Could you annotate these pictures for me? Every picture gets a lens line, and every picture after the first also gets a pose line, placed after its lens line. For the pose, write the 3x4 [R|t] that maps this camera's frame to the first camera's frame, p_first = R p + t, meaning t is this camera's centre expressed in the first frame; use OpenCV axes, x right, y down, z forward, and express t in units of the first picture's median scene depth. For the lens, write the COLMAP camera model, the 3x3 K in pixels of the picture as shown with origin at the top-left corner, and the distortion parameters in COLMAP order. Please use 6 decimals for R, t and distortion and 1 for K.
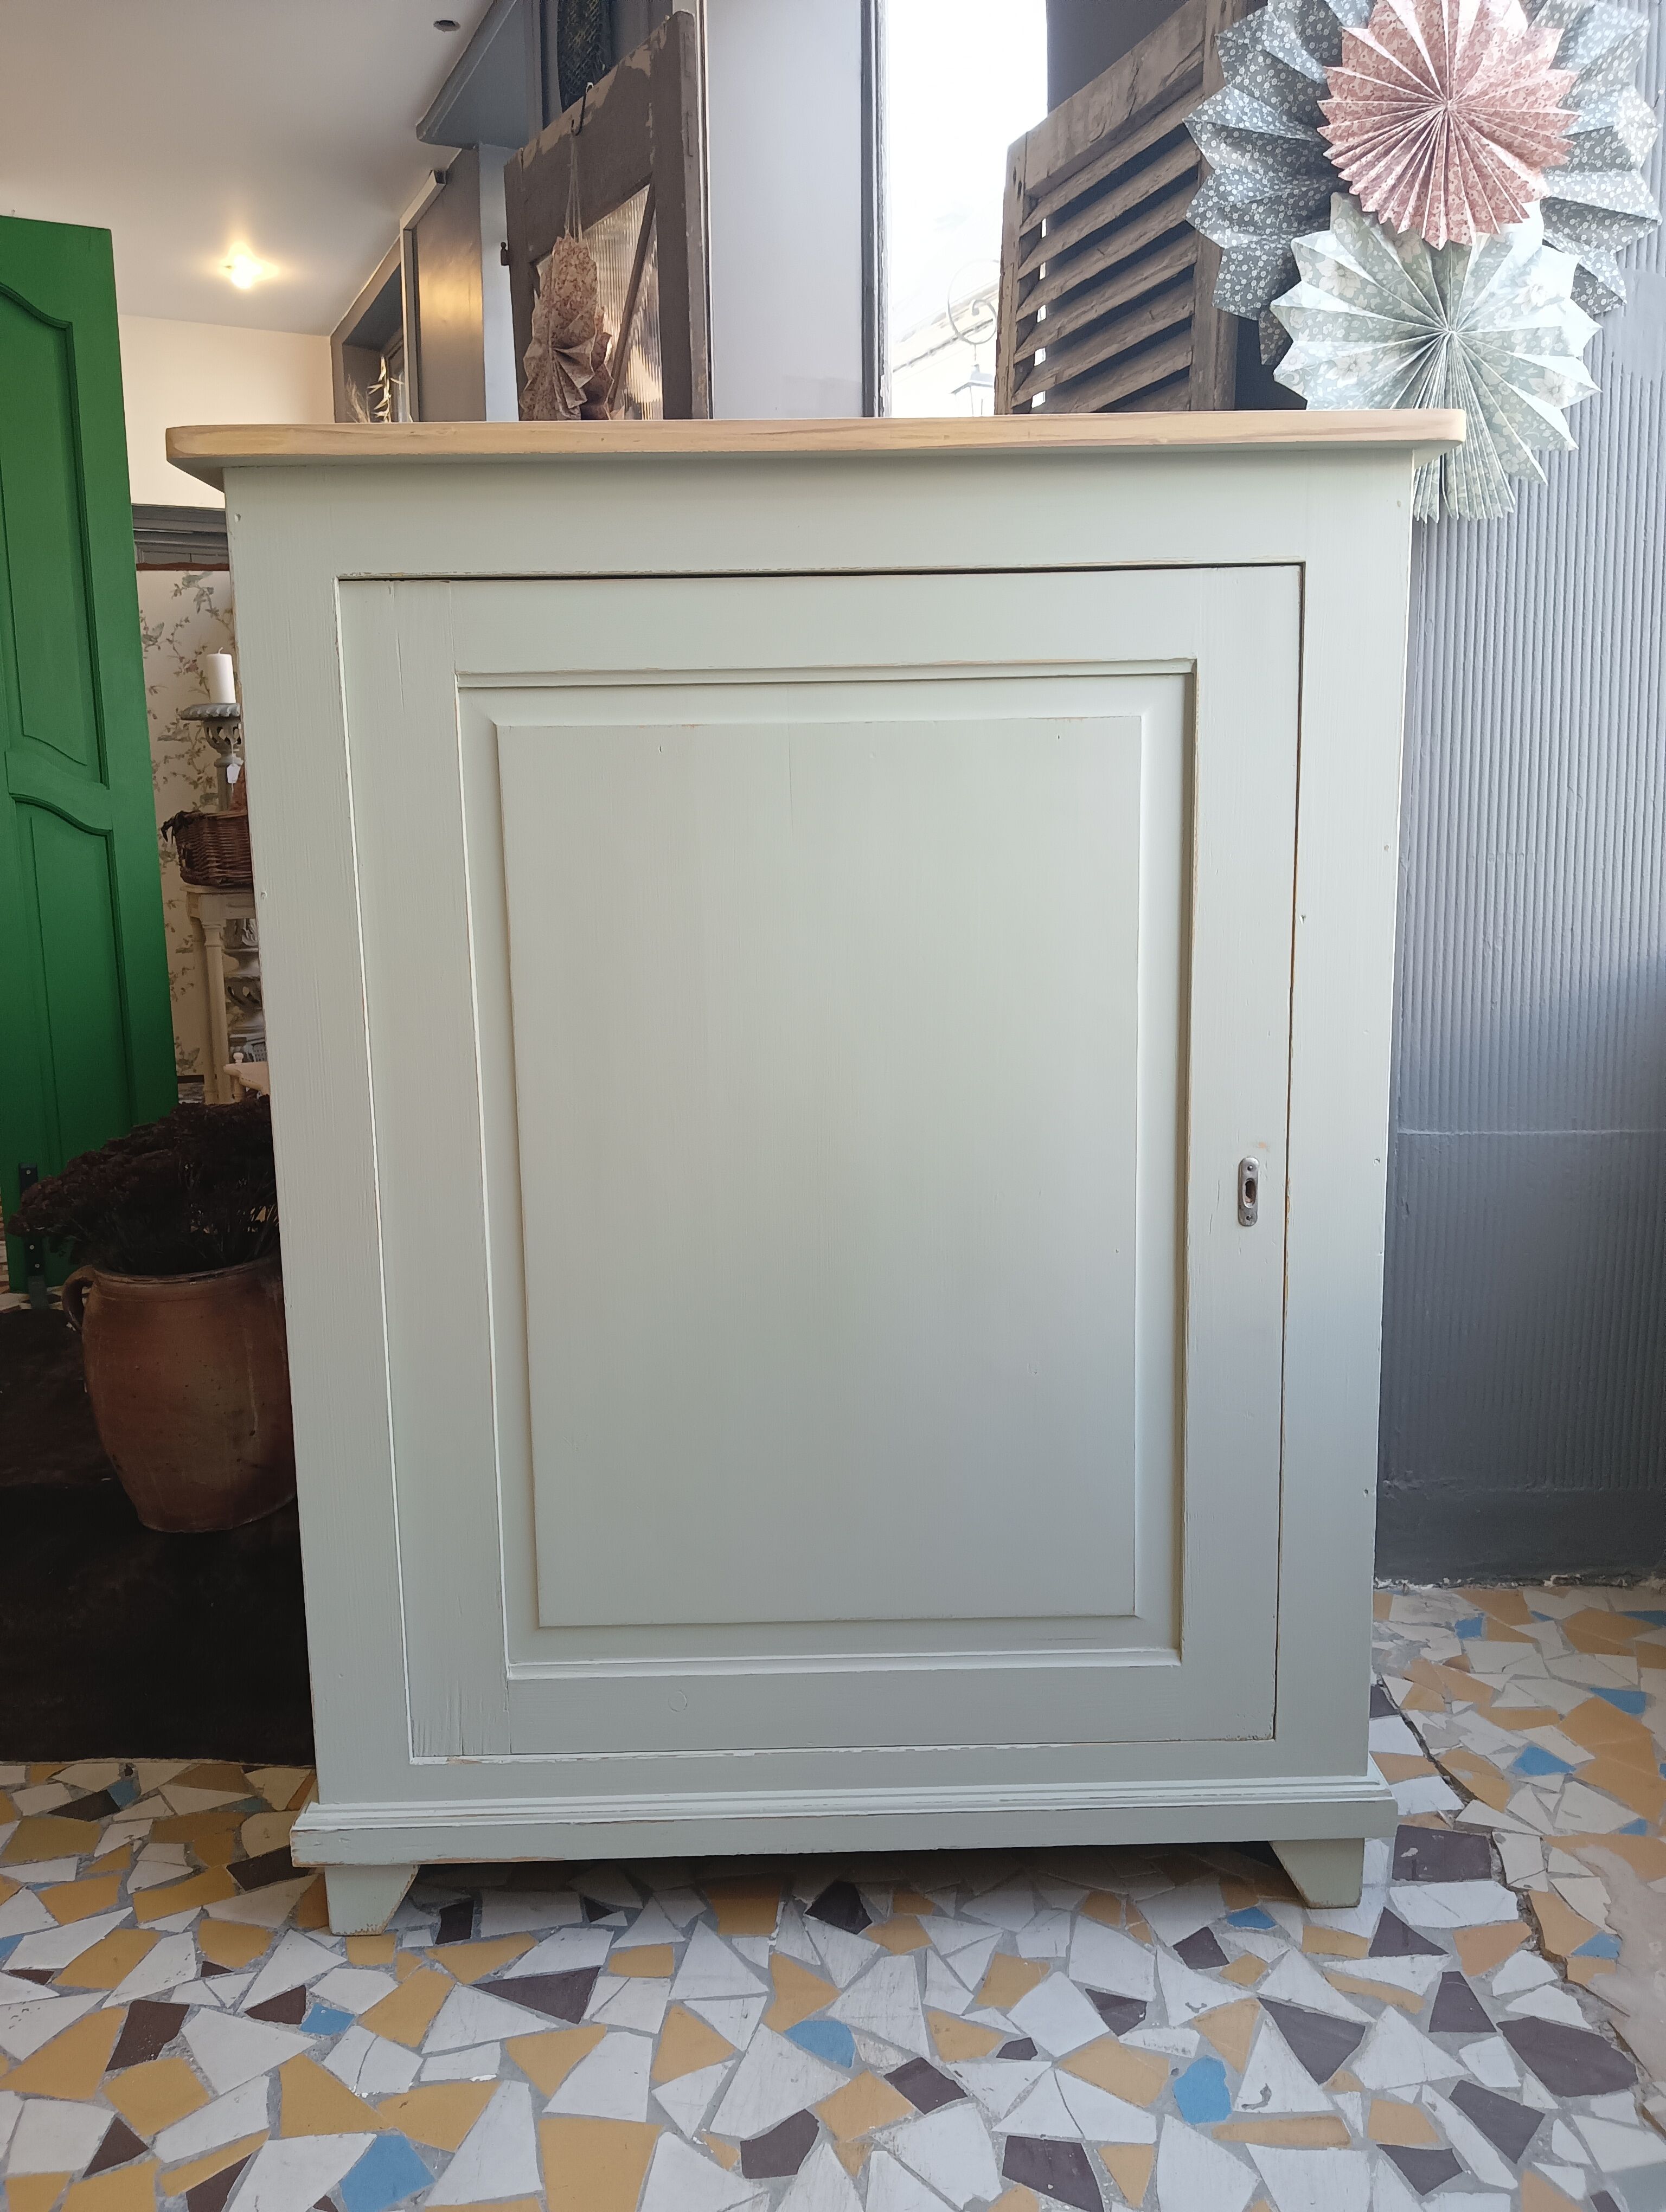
lens RADIAL K [[1765.3, 0, 839.6], [0, 1765.3, 1115.1], [0, 0, 1]] dist [-0.035107, 0.037736]
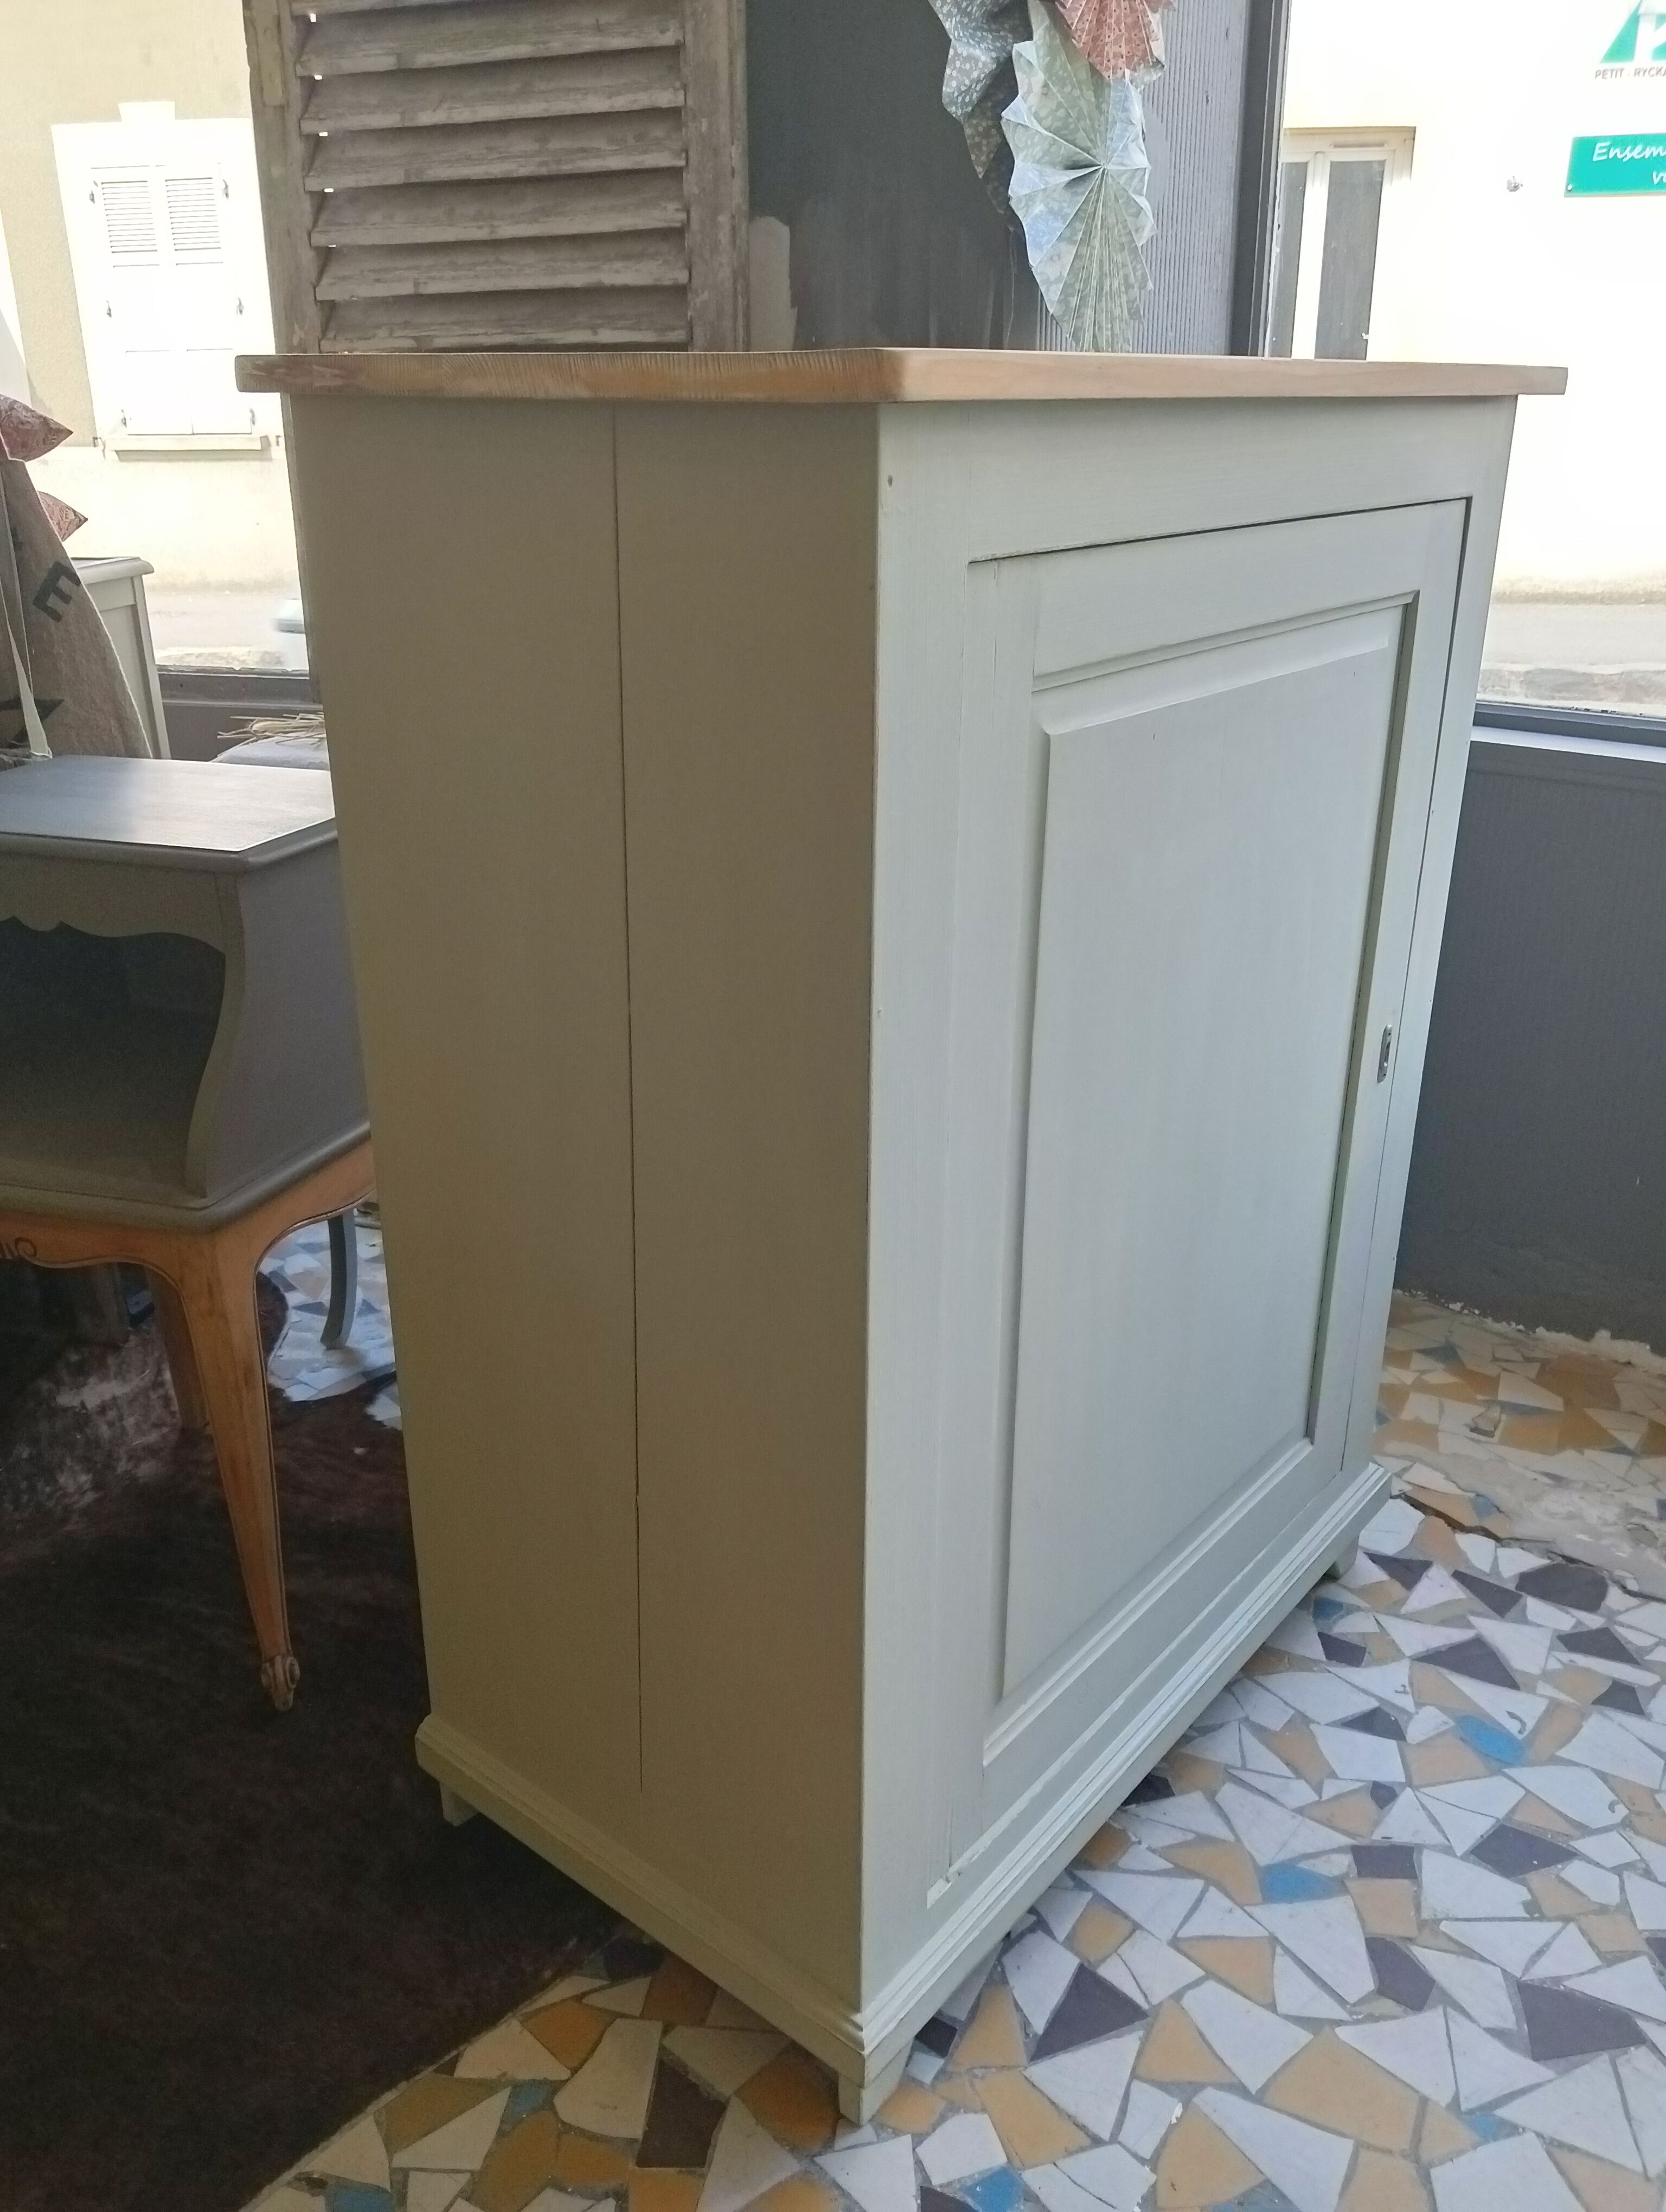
lens RADIAL K [[1775.0, 0, 833.0], [0, 1775.0, 1106.0], [0, 0, 1]] dist [0.031057, -0.063736]
pose [[0.645669, -0.274278, 0.712659, -0.814225], [0.121108, 0.958236, 0.259068, -0.258610], [-0.753952, -0.080963, 0.651921, 0.487717]]
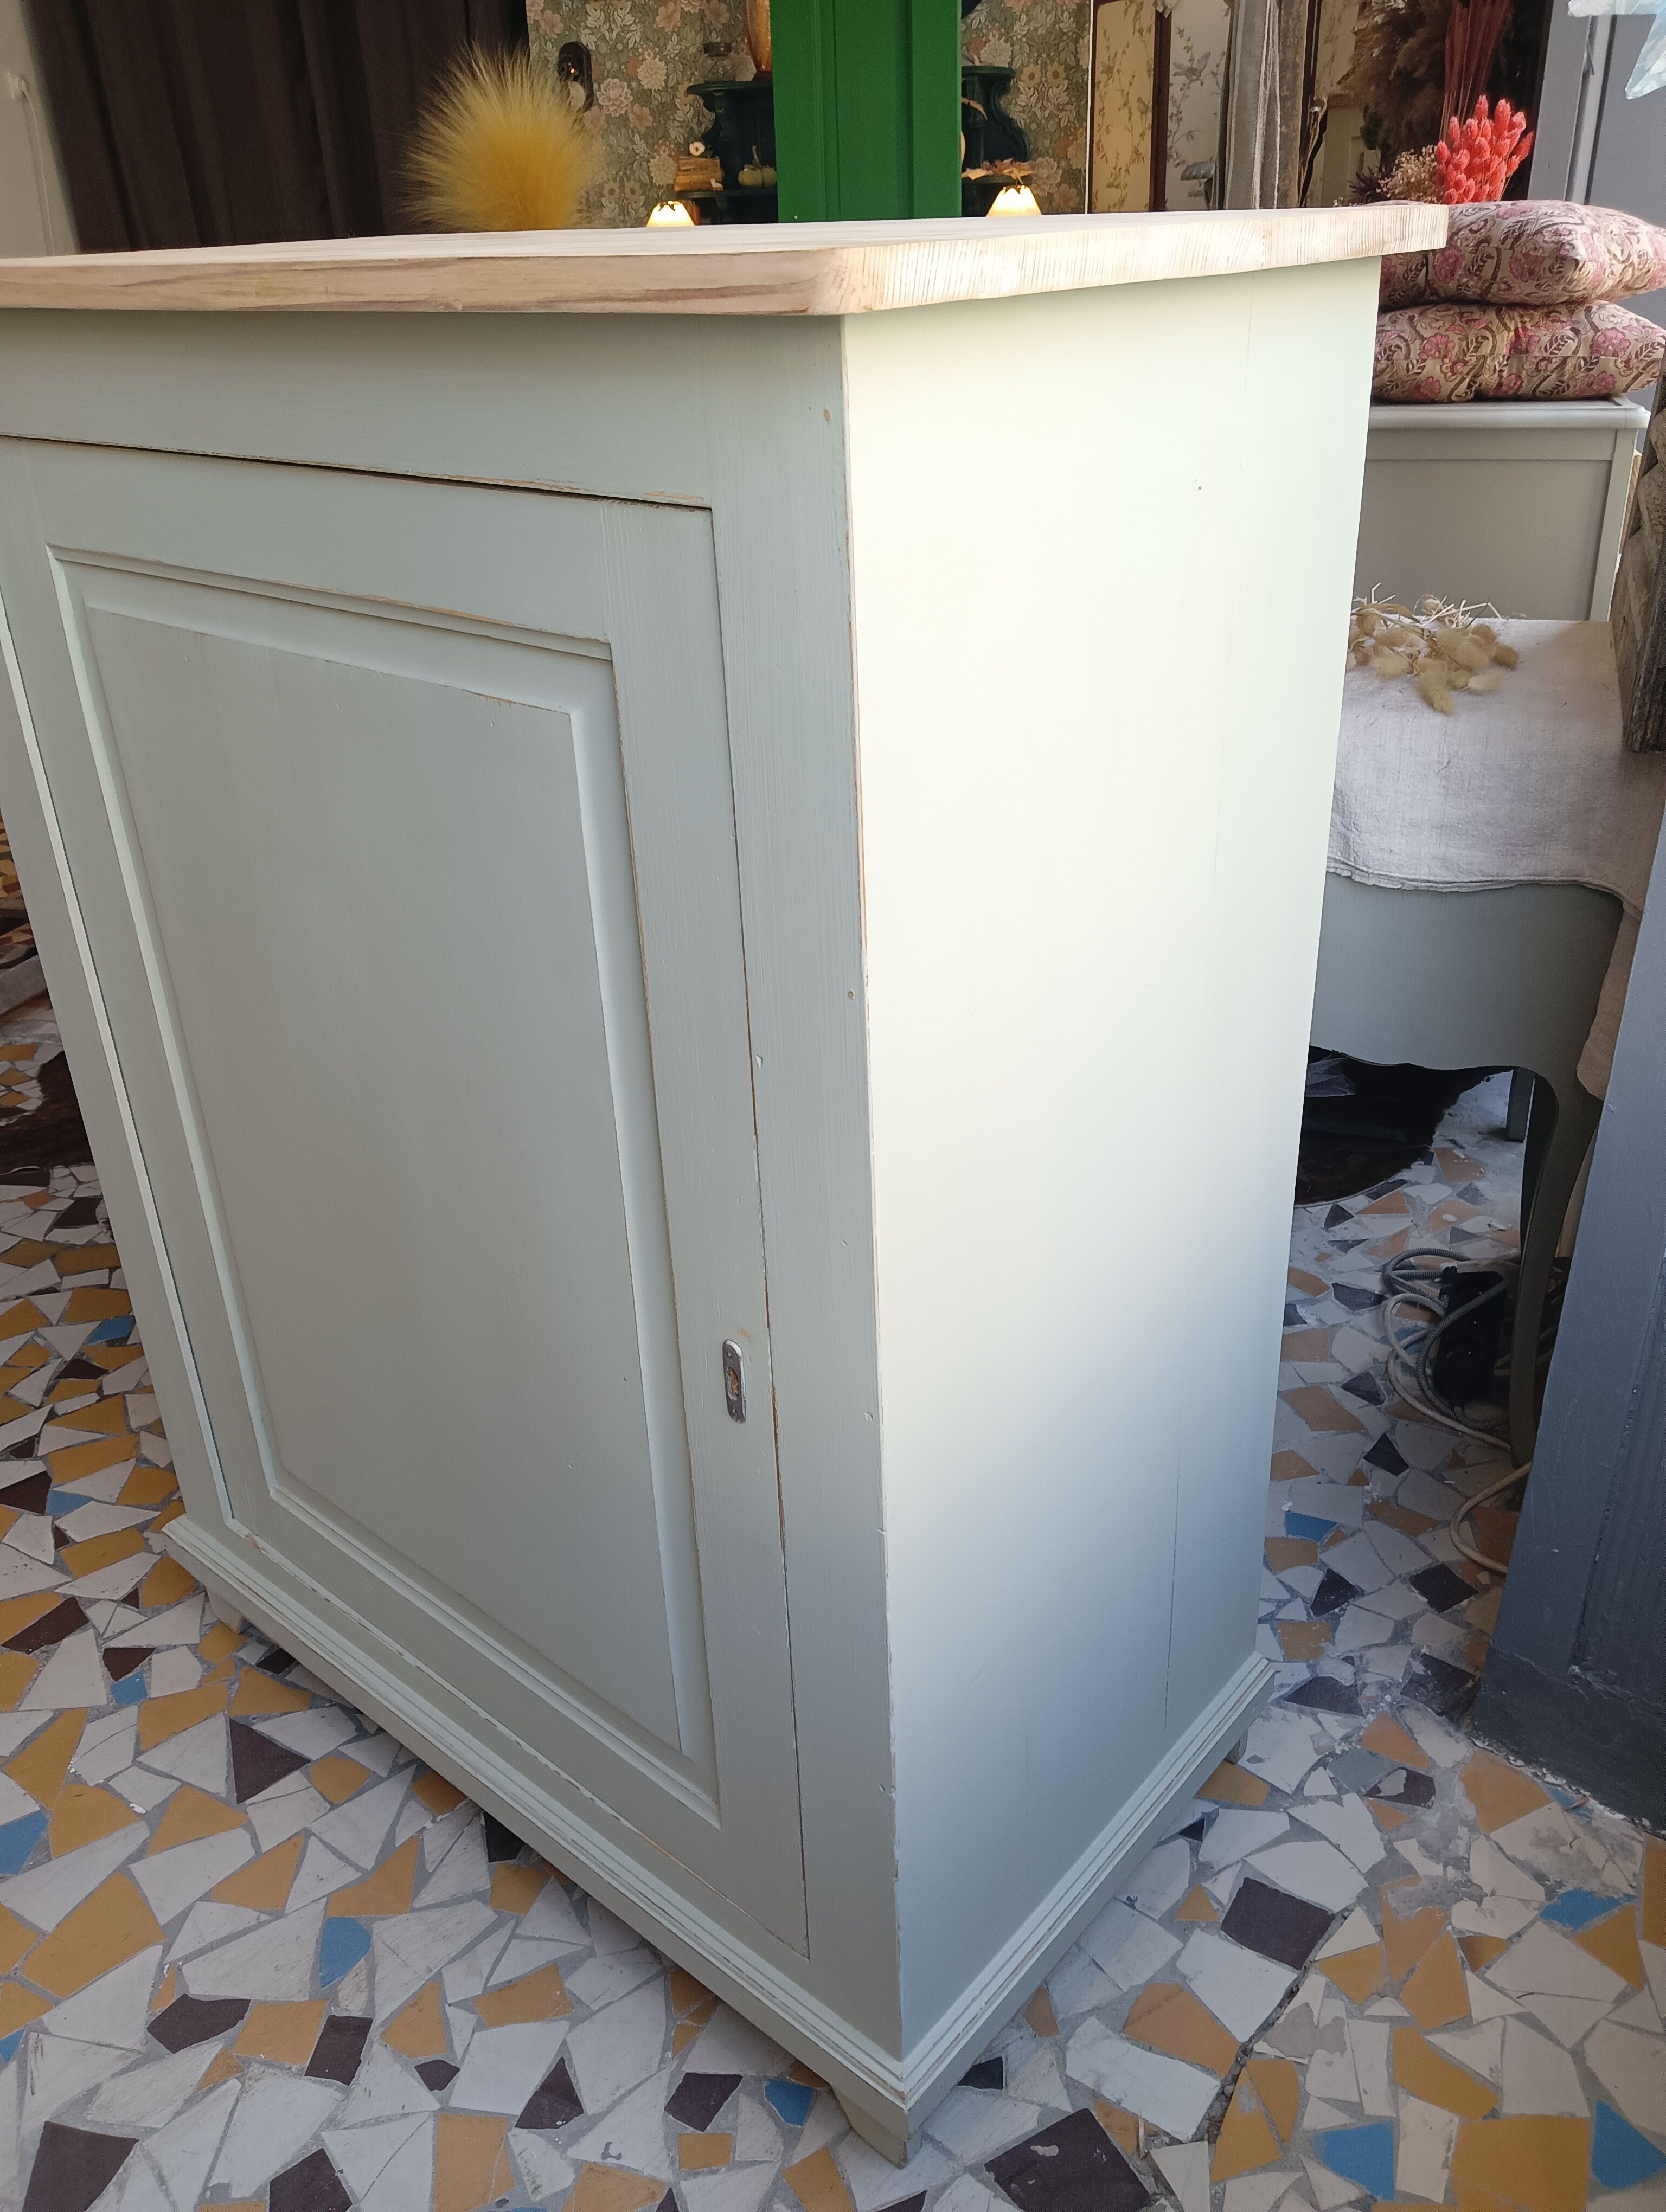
lens RADIAL K [[1765.3, 0, 839.6], [0, 1765.3, 1115.1], [0, 0, 1]] dist [-0.035107, 0.037736]
pose [[0.744875, 0.300812, -0.595545, 0.638817], [-0.091598, 0.930251, 0.355308, -0.306952], [0.660887, -0.210109, 0.720474, 0.515674]]
